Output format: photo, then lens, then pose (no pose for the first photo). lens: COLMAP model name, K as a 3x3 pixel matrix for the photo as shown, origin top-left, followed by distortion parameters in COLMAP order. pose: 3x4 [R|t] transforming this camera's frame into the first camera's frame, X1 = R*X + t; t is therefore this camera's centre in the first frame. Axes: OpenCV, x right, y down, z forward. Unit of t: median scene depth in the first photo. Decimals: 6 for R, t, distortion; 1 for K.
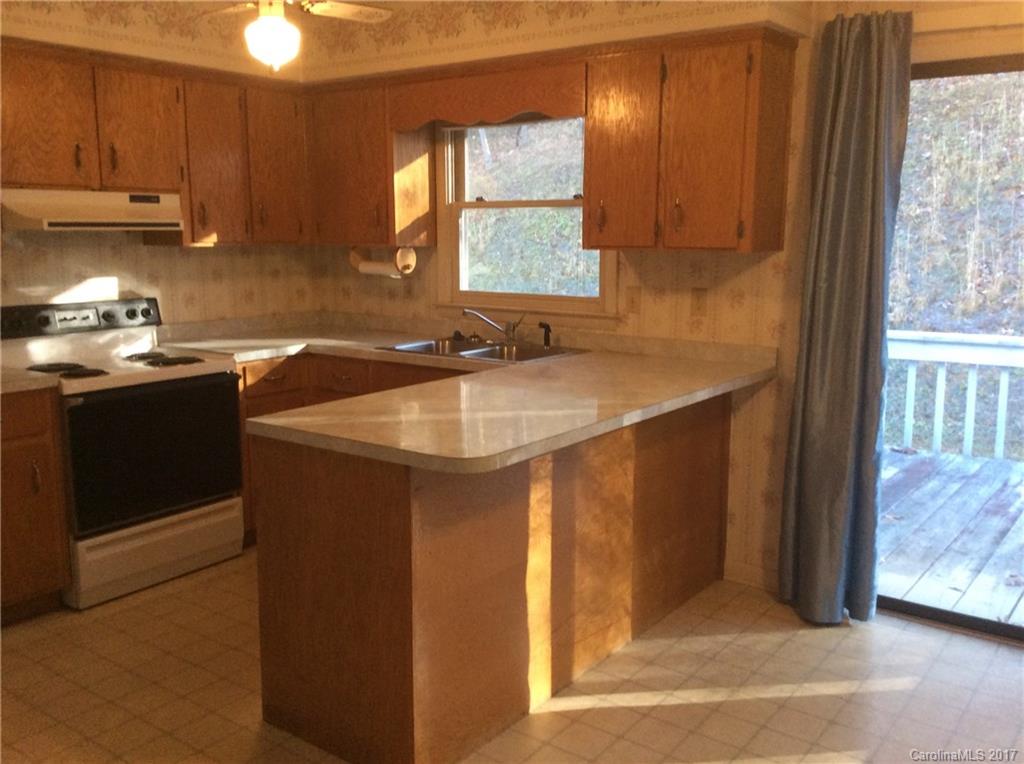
lens RADIAL K [[931.8, 0, 513.9], [0, 931.8, 385.7], [0, 0, 1]] dist [0.125512, -0.220833]
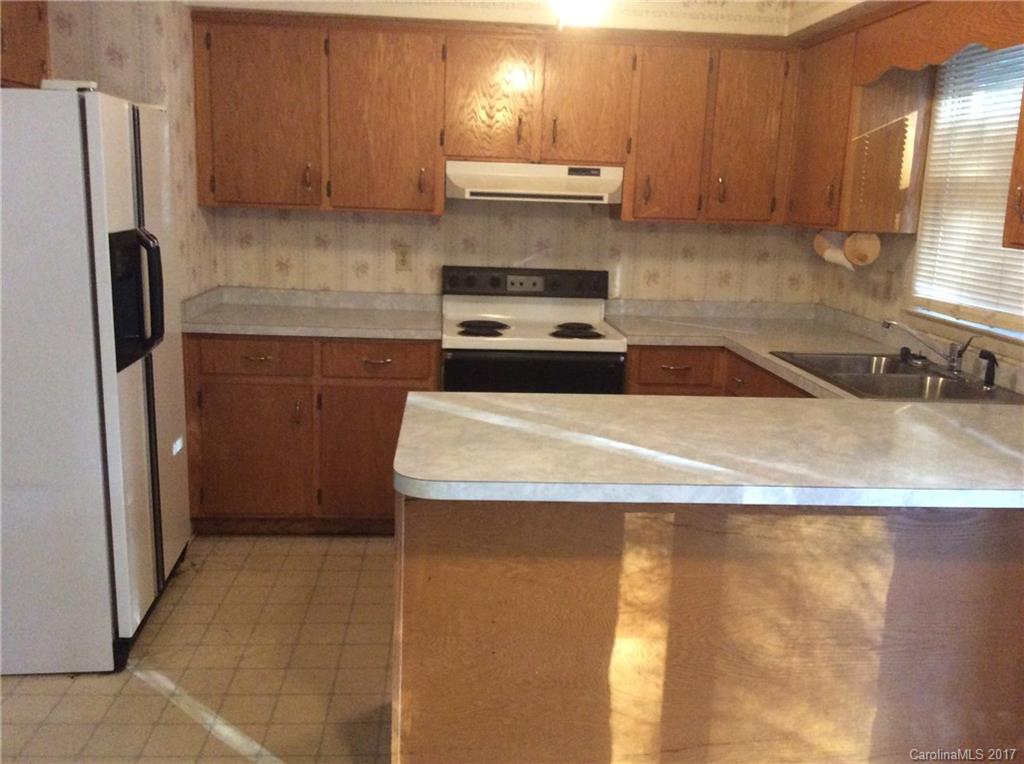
lens RADIAL K [[931.8, 0, 513.9], [0, 931.8, 385.7], [0, 0, 1]] dist [0.125512, -0.220833]
pose [[0.649838, 0.176004, -0.739414, 0.345263], [-0.162868, 0.982468, 0.090722, -0.051983], [0.742418, 0.061472, 0.667111, 0.293010]]
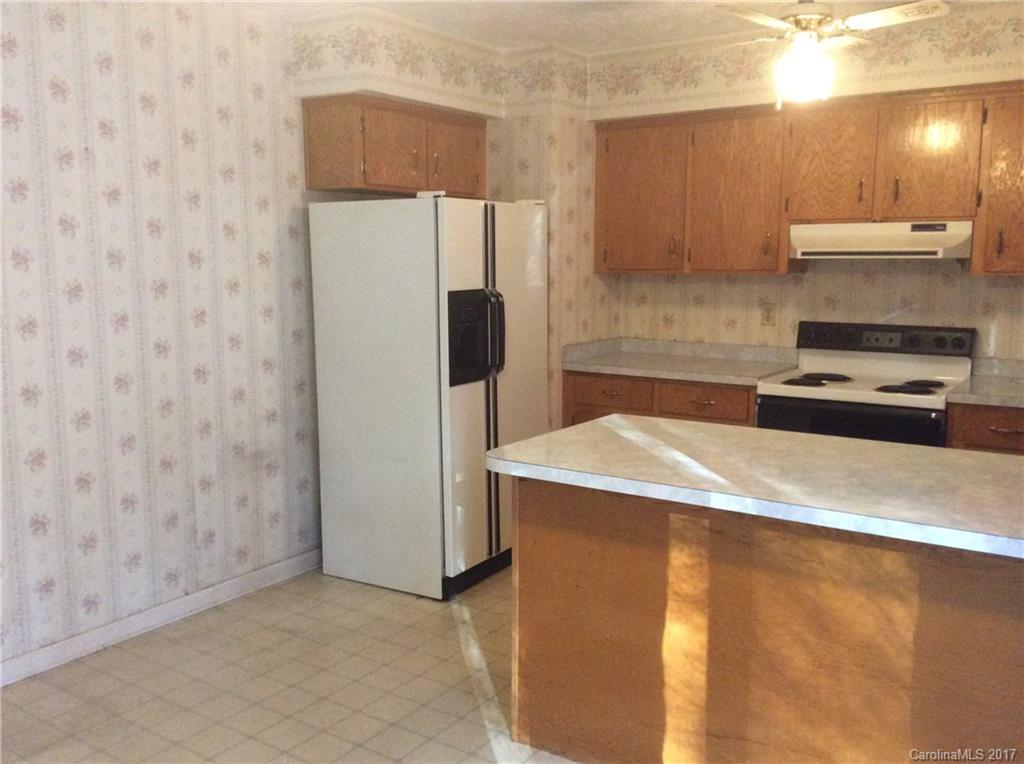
lens RADIAL K [[931.8, 0, 513.9], [0, 931.8, 385.7], [0, 0, 1]] dist [0.125512, -0.220833]
pose [[0.037969, 0.140558, -0.989344, 0.615500], [-0.168110, 0.976846, 0.132331, -0.093494], [0.985037, 0.161294, 0.060719, 0.538353]]
